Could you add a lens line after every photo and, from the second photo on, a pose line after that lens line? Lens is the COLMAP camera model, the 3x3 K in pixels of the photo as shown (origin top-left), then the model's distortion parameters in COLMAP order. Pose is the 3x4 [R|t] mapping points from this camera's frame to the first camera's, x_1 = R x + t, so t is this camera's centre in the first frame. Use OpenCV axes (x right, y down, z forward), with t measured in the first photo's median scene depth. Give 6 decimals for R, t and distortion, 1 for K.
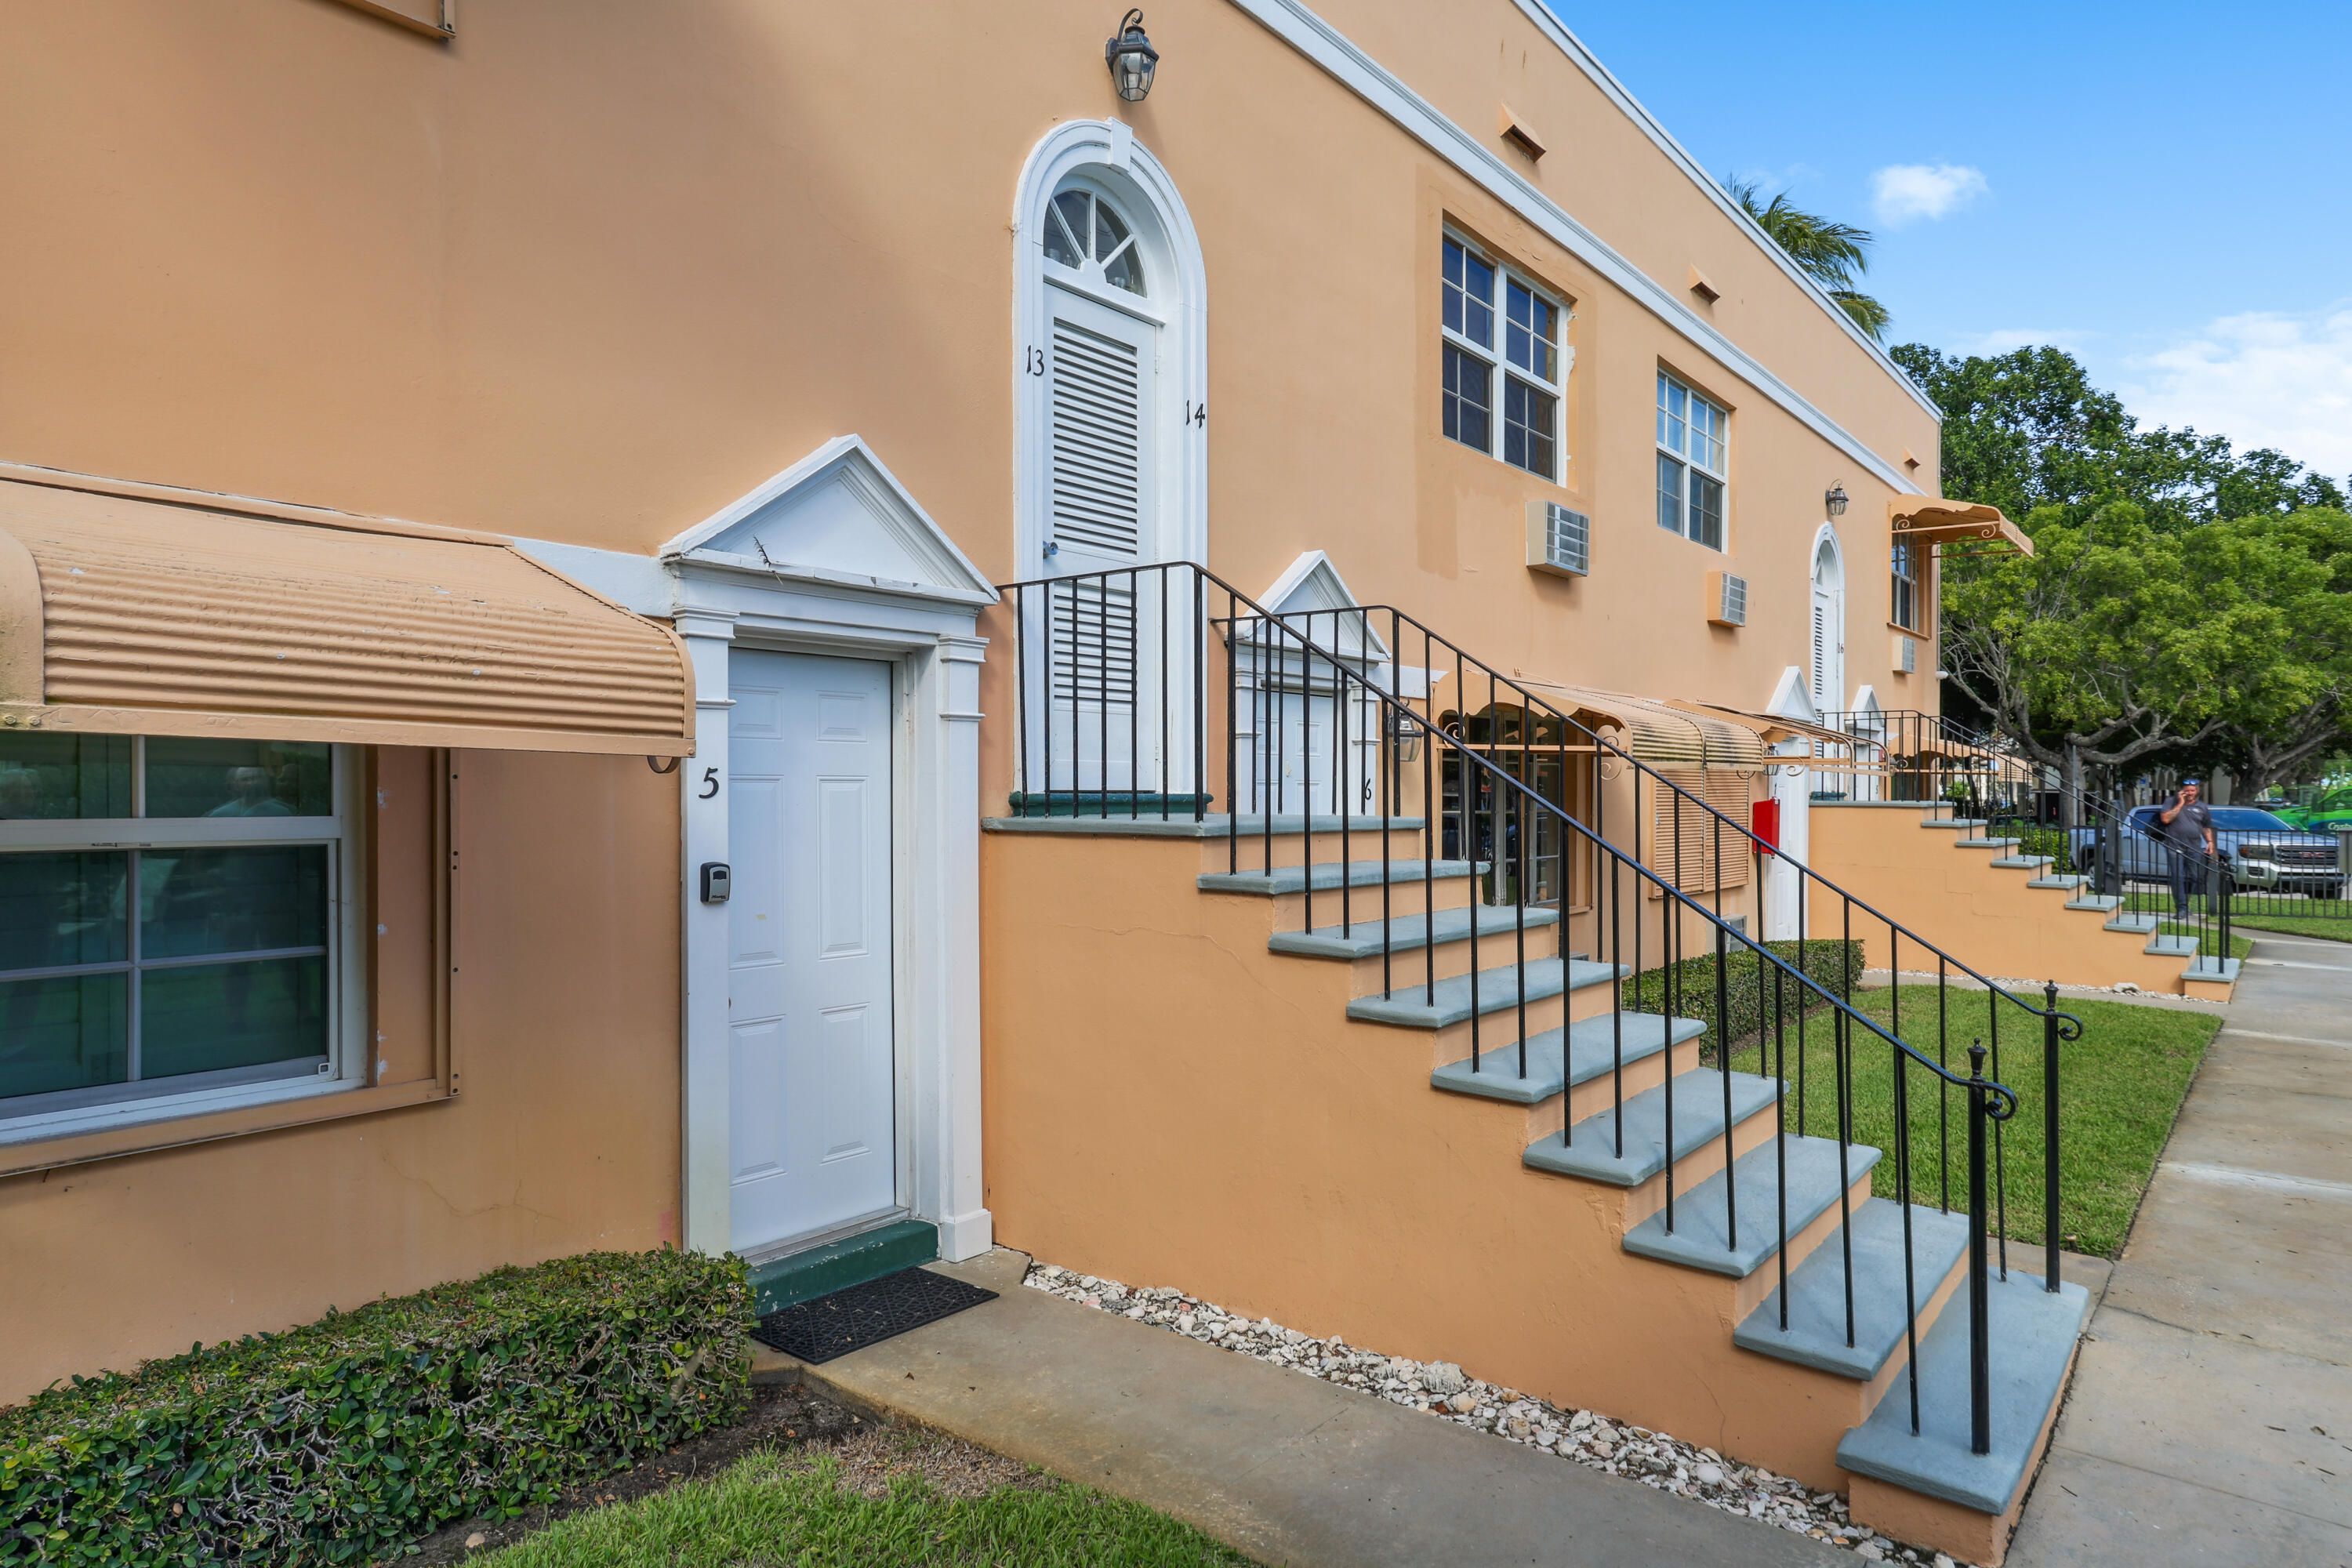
lens RADIAL K [[1415.9, 0, 1173.7], [0, 1415.9, 796.9], [0, 0, 1]] dist [0.025205, 0.003613]
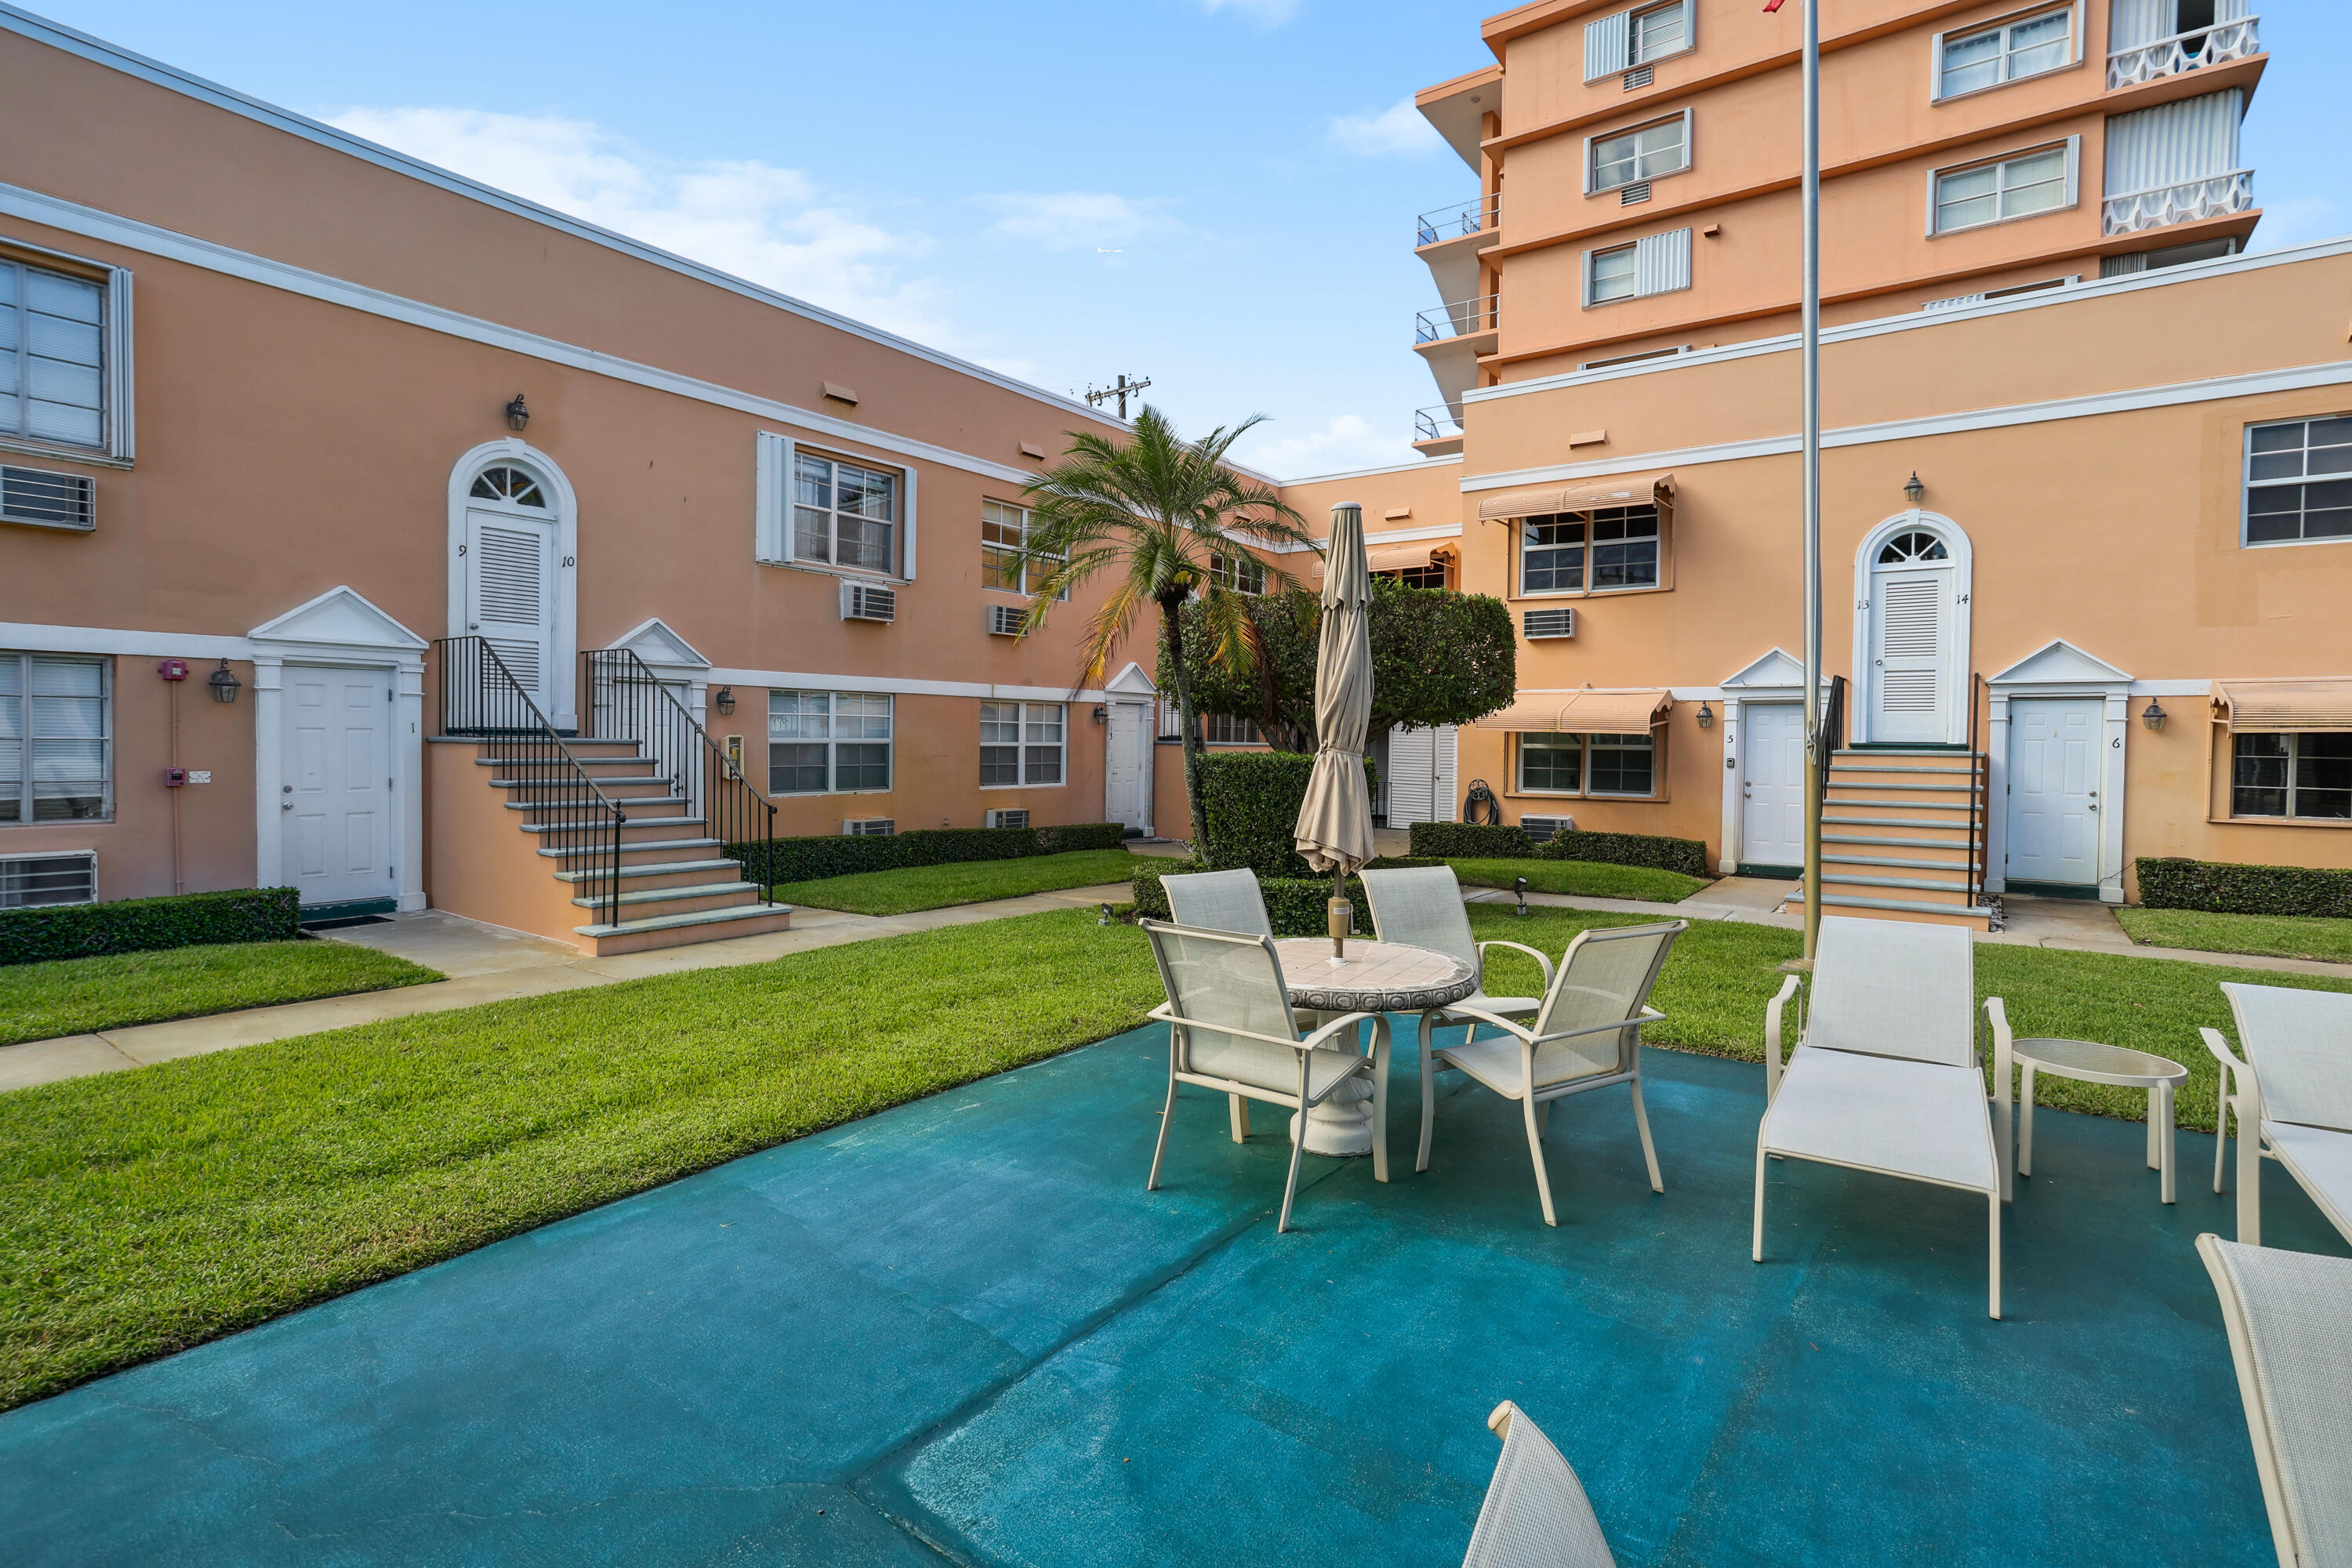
lens RADIAL K [[1174.1, 0, 1168.2], [0, 1174.1, 764.2], [0, 0, 1]] dist [0.004944, 0.001999]
pose [[0.036050, 0.020383, -0.999142, 3.076565], [-0.014363, 0.999699, 0.019877, 0.018918], [0.999247, 0.013634, 0.036332, -0.782514]]
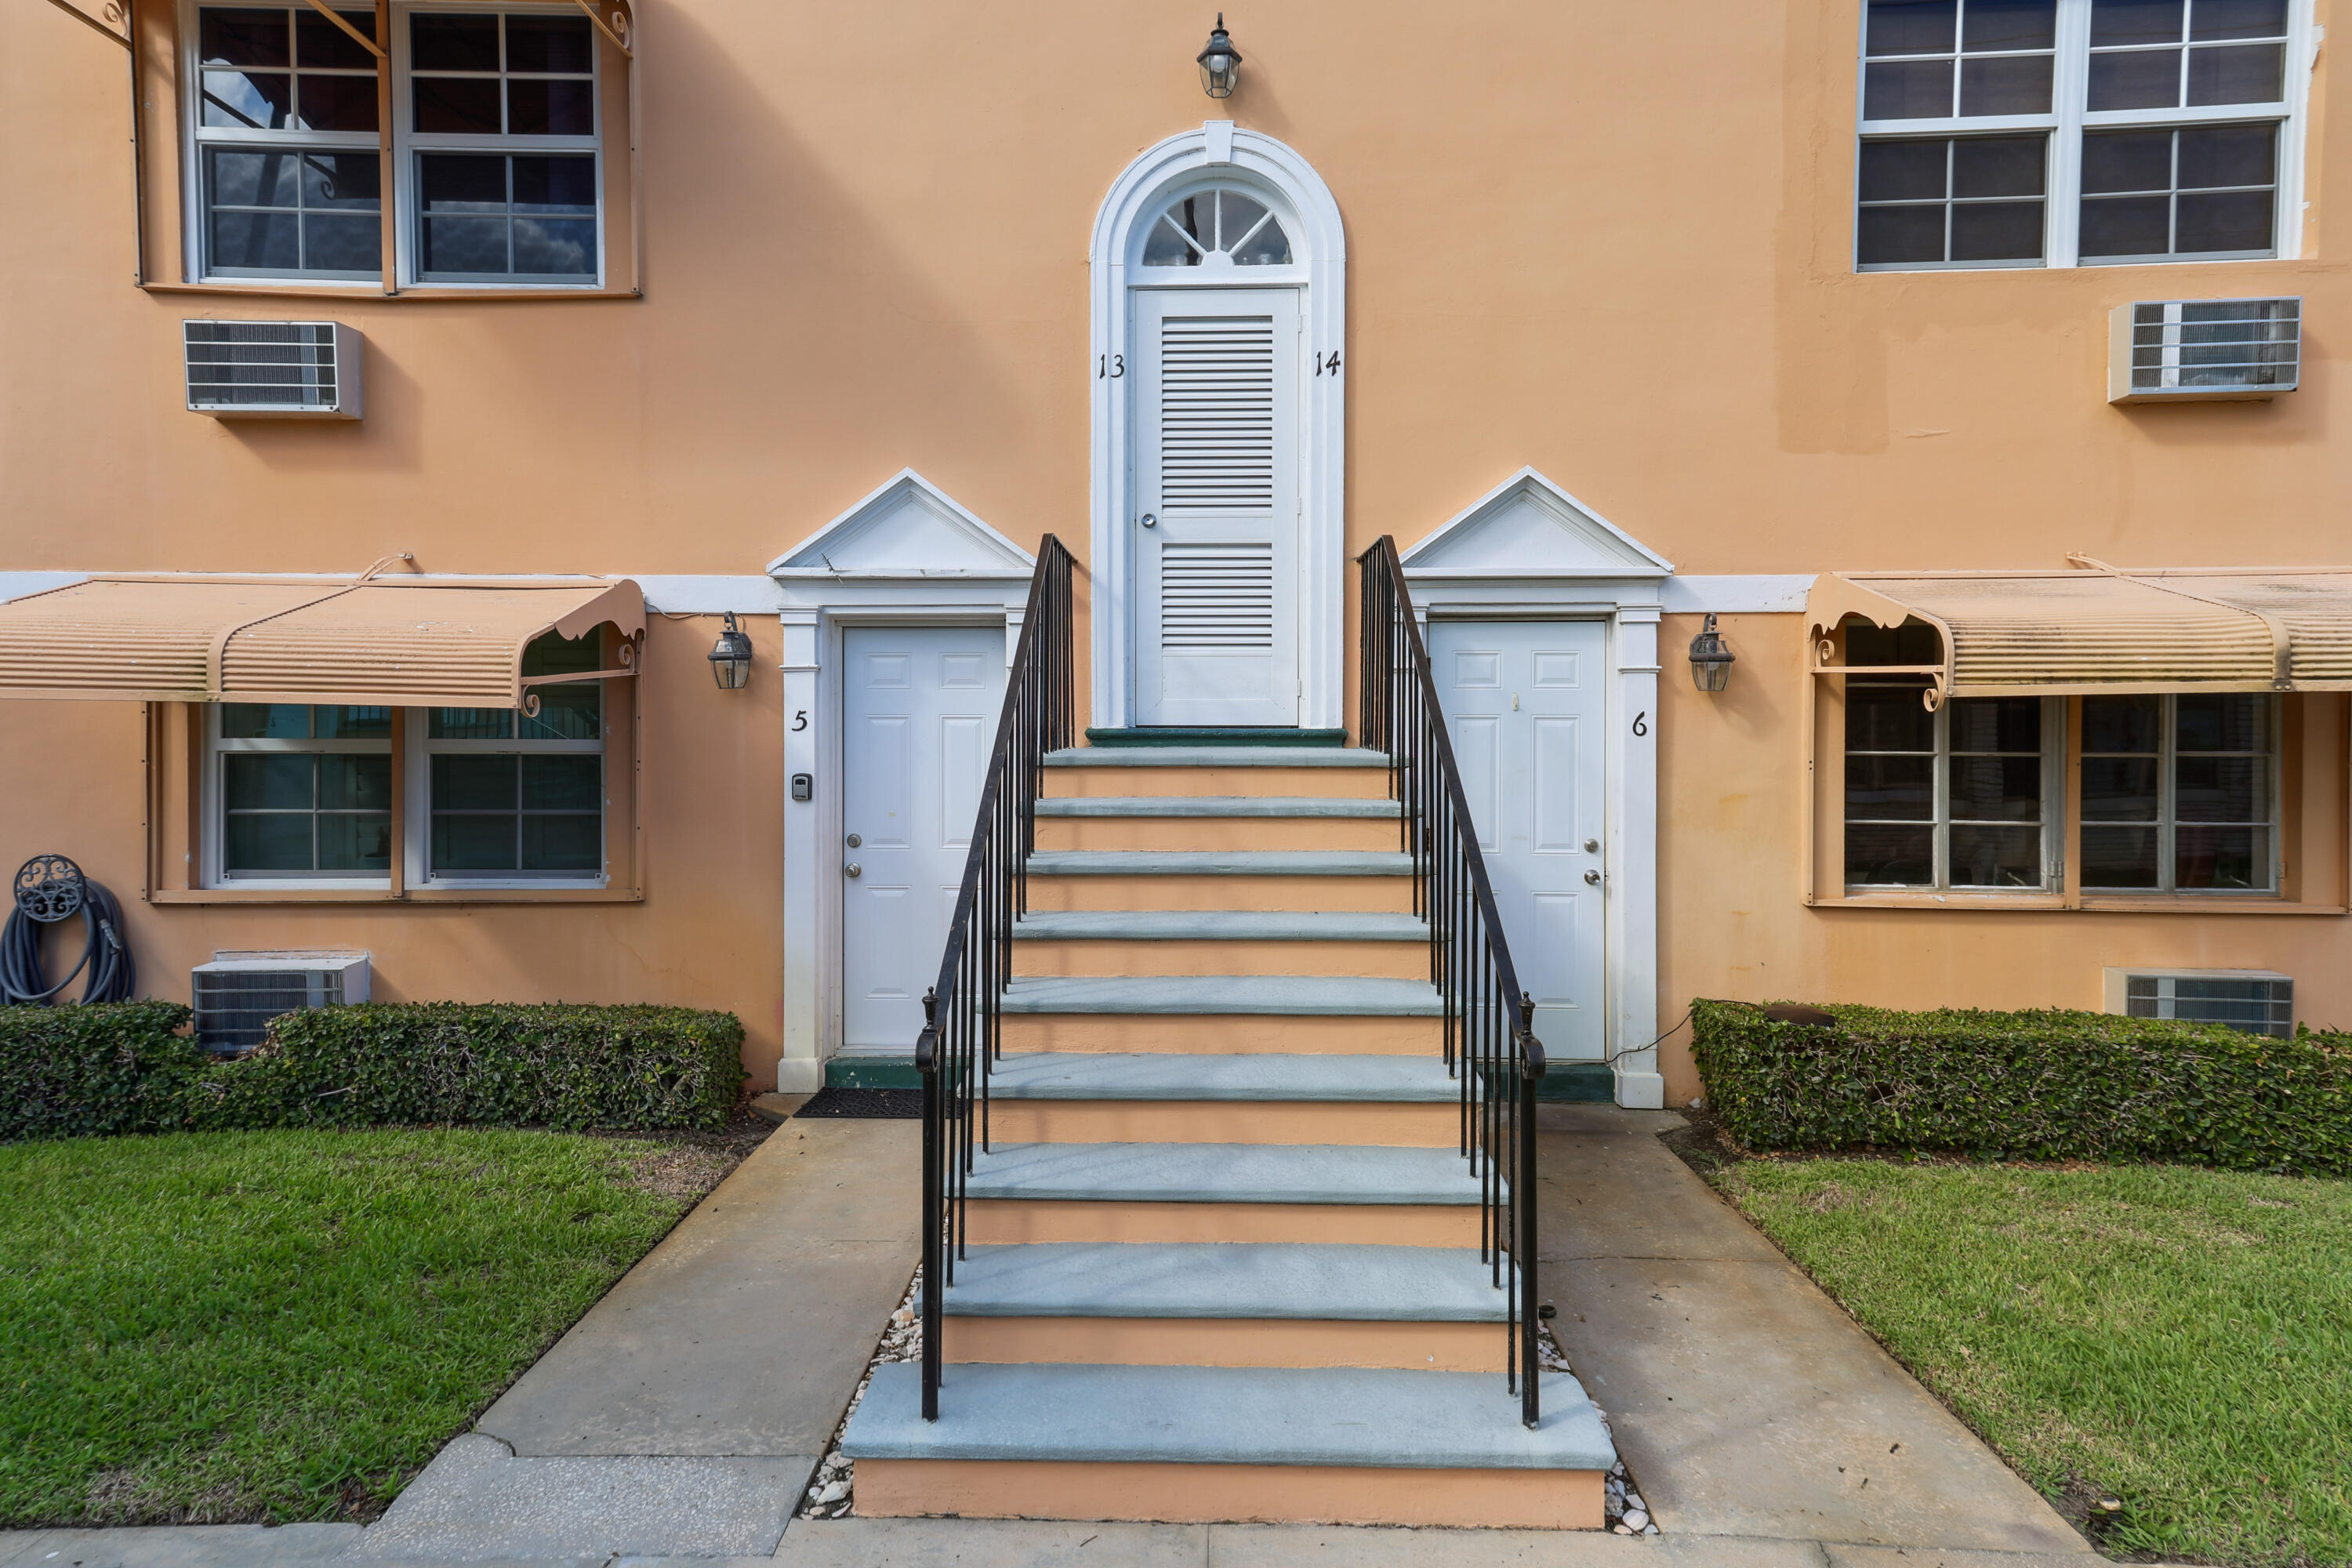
lens RADIAL K [[1374.9, 0, 1208.4], [0, 1374.9, 739.8], [0, 0, 1]] dist [0.065900, 0.000833]
pose [[0.601618, 0.010164, -0.798720, 1.107670], [-0.003611, 0.999943, 0.010005, -0.006083], [0.798776, -0.003134, 0.601620, 0.459386]]
